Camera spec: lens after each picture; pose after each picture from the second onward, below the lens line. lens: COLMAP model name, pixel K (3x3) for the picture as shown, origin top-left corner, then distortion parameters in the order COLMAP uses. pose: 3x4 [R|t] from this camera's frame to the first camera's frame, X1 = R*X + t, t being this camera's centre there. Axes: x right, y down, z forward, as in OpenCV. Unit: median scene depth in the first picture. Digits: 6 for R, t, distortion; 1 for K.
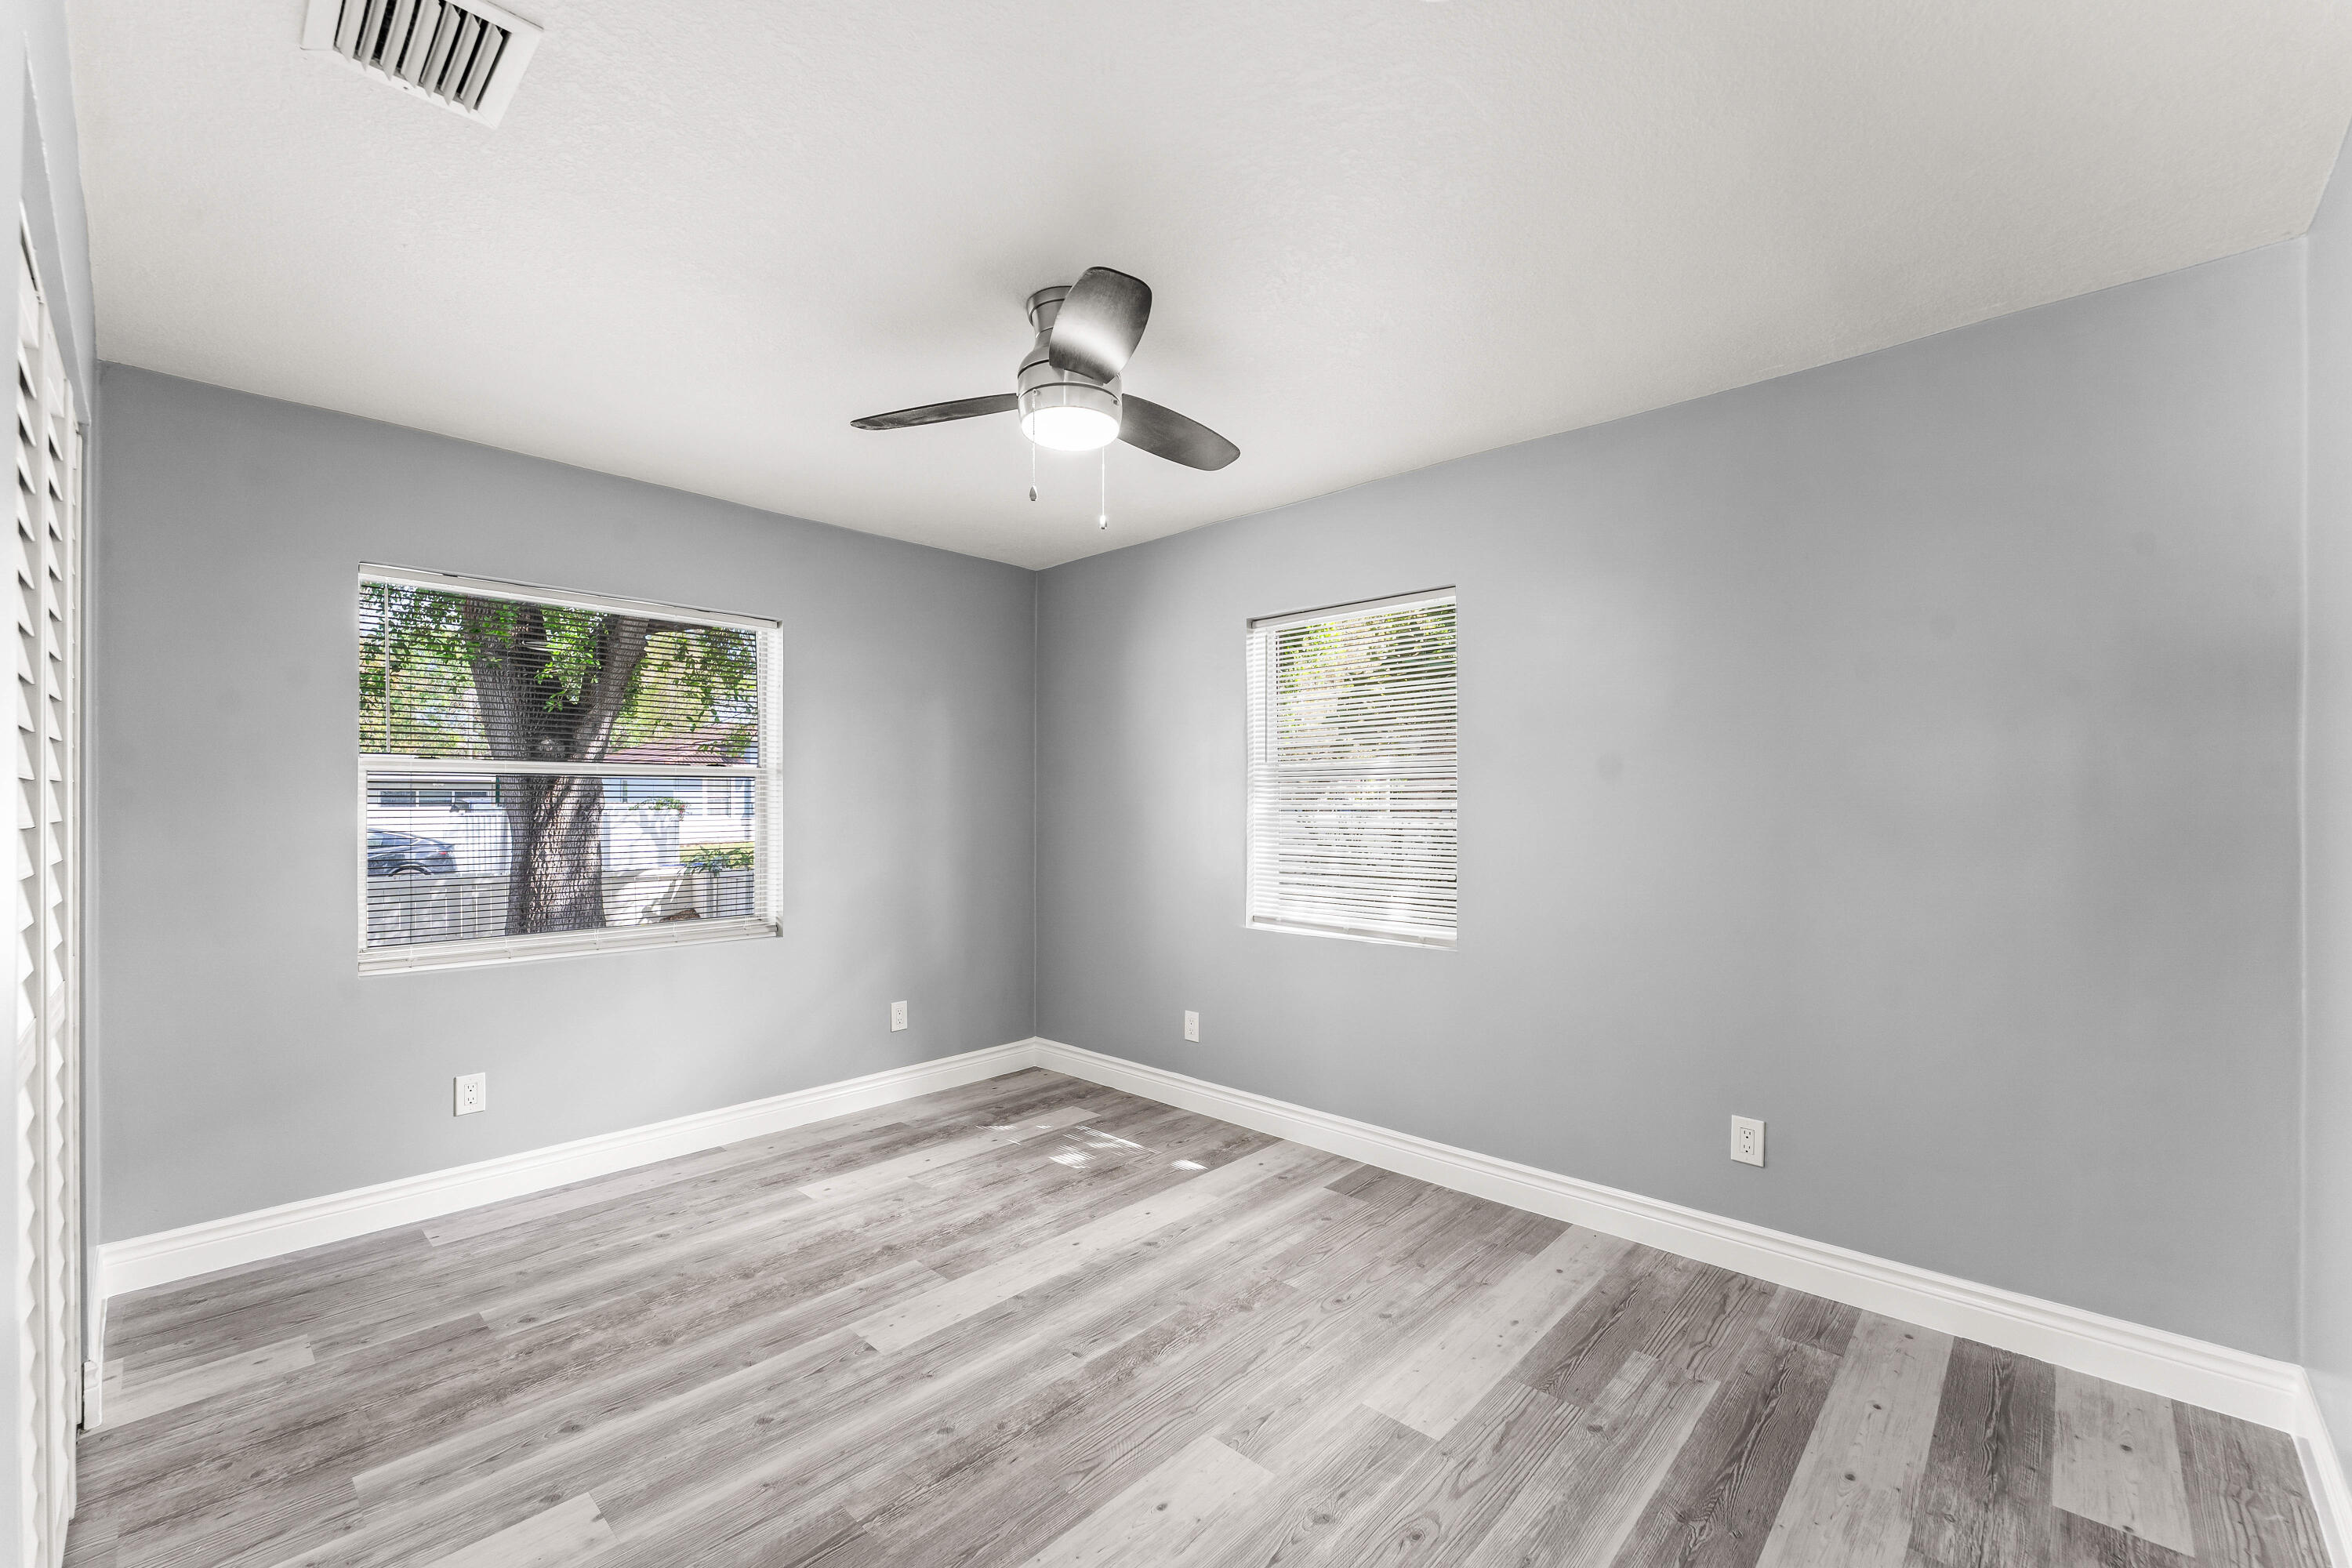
lens RADIAL K [[957.0, 0, 1172.0], [0, 957.0, 801.4], [0, 0, 1]] dist [0.000694, -0.000193]
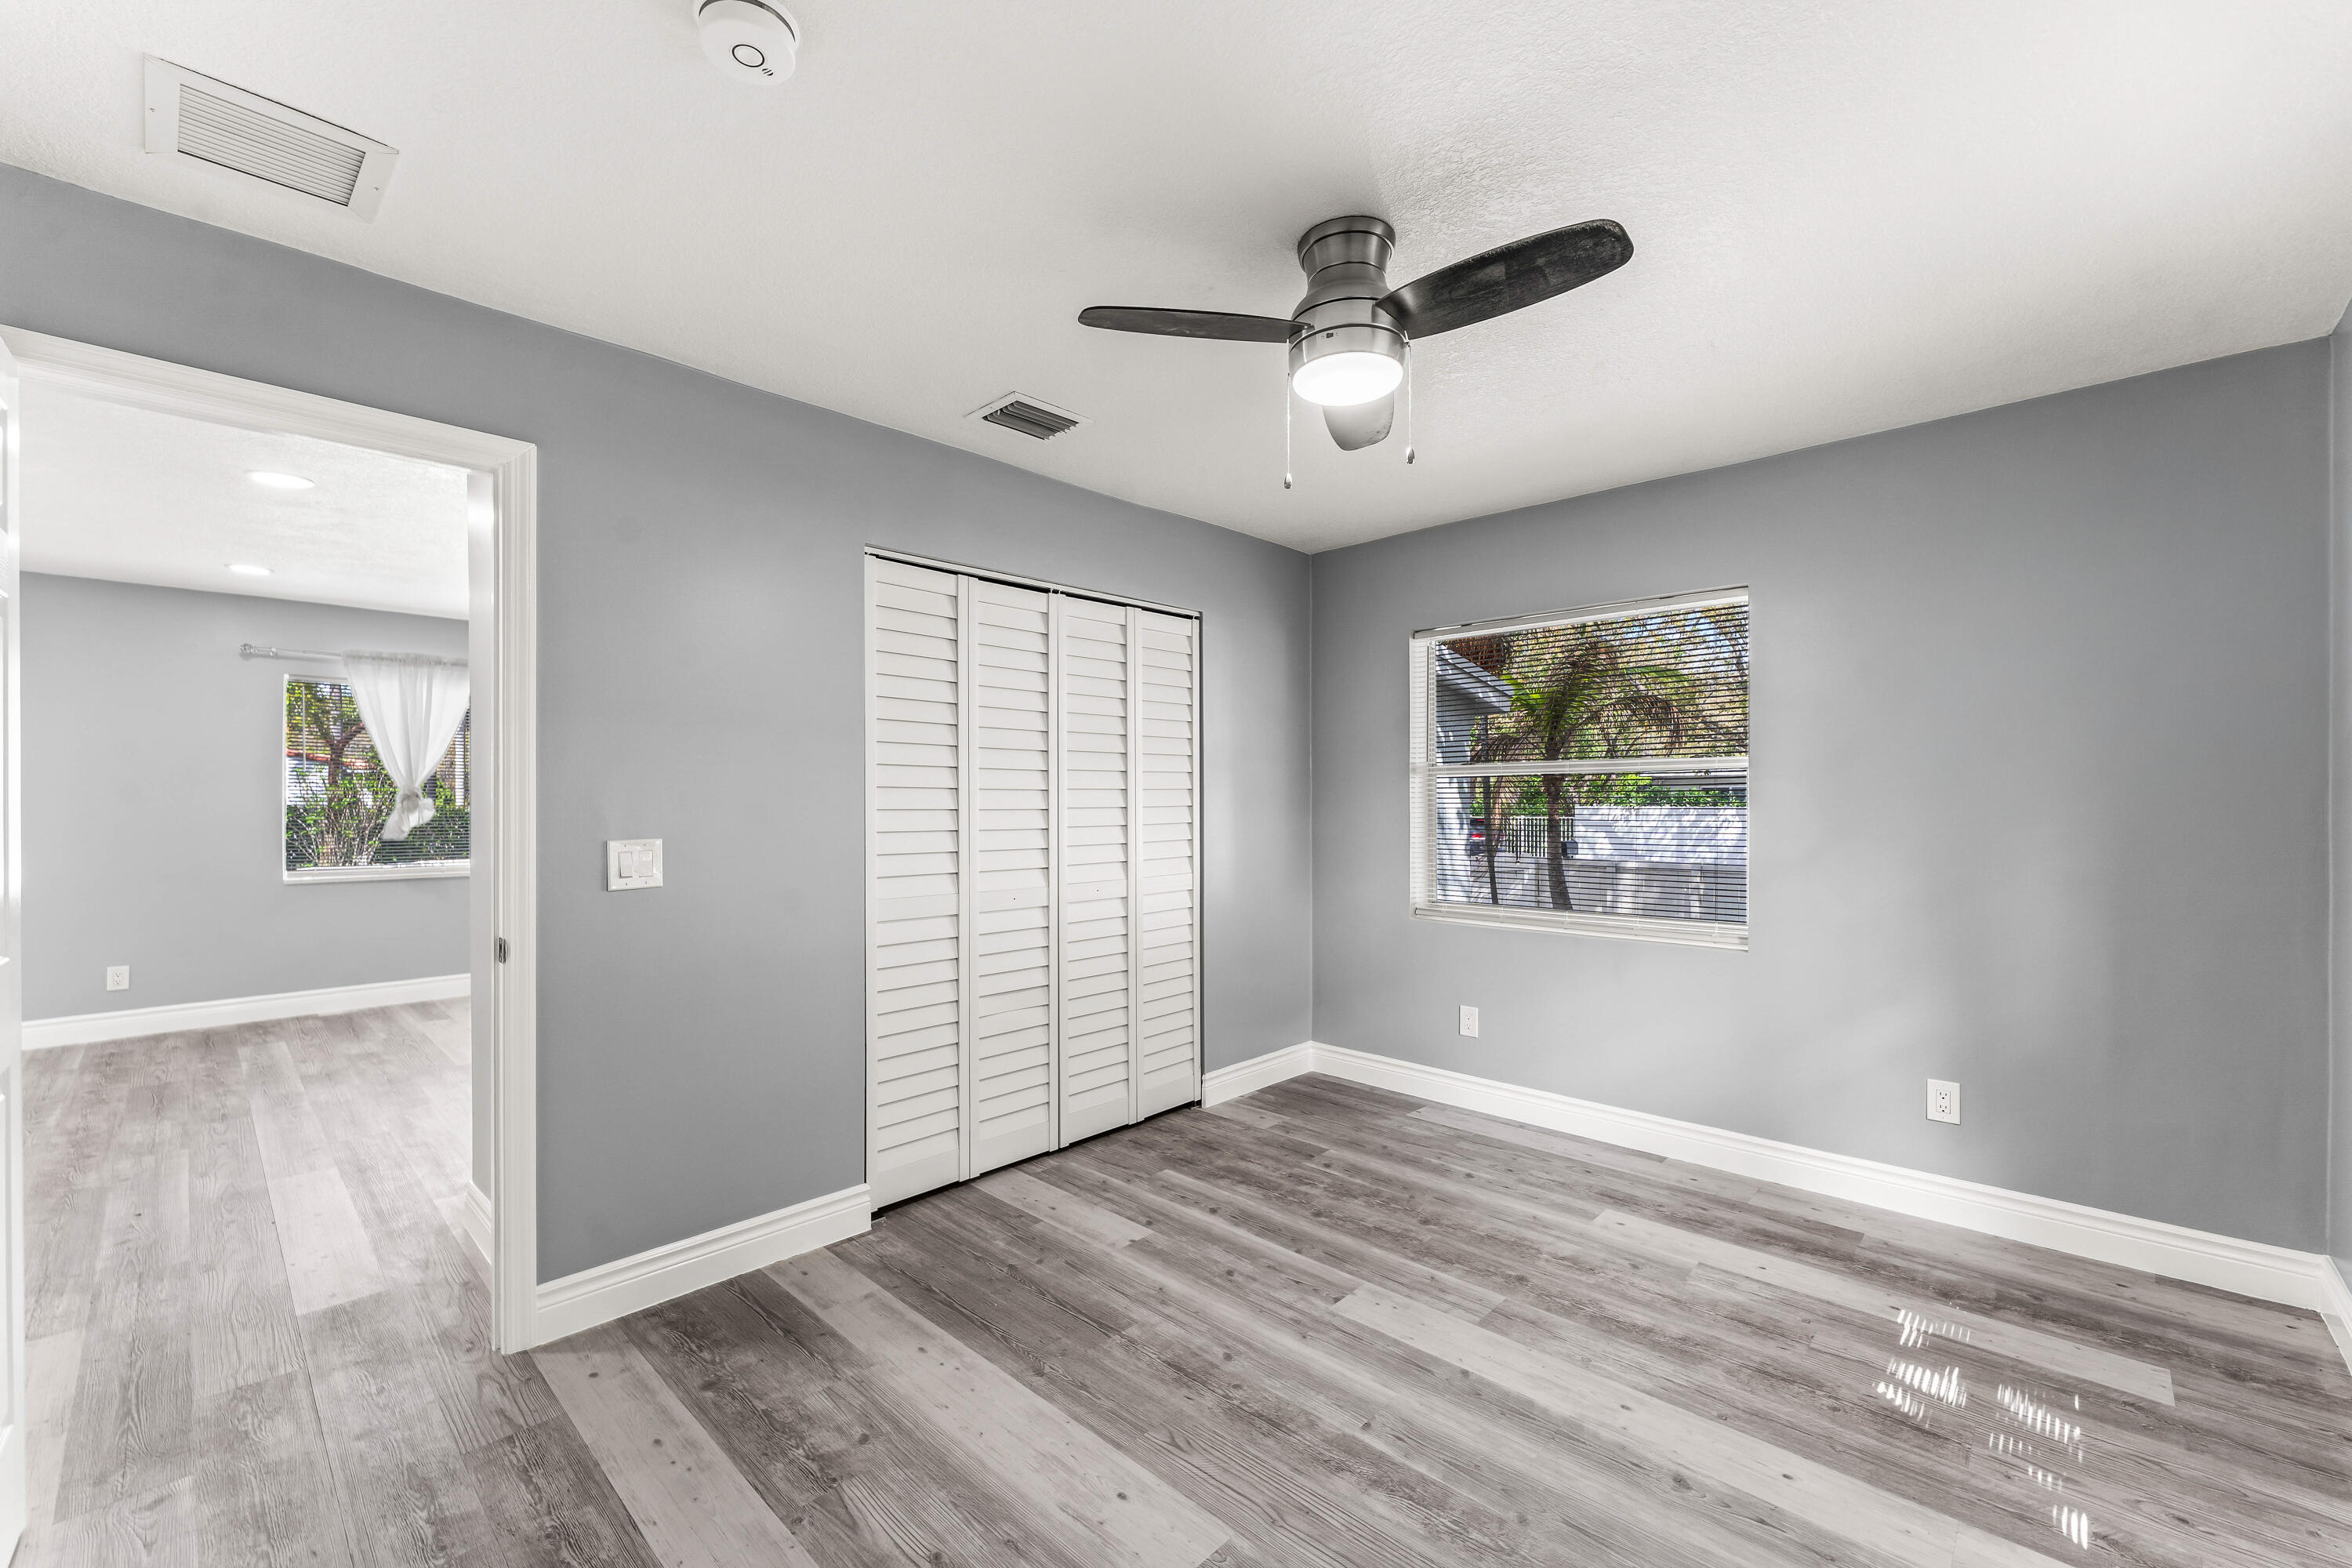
lens RADIAL K [[957.0, 0, 1172.0], [0, 957.0, 801.4], [0, 0, 1]] dist [0.000694, -0.000193]
pose [[-0.005714, 0.002555, -0.999980, 0.650356], [0.003753, 0.999990, 0.002533, 0.002665], [0.999977, -0.003738, -0.005723, 0.694289]]
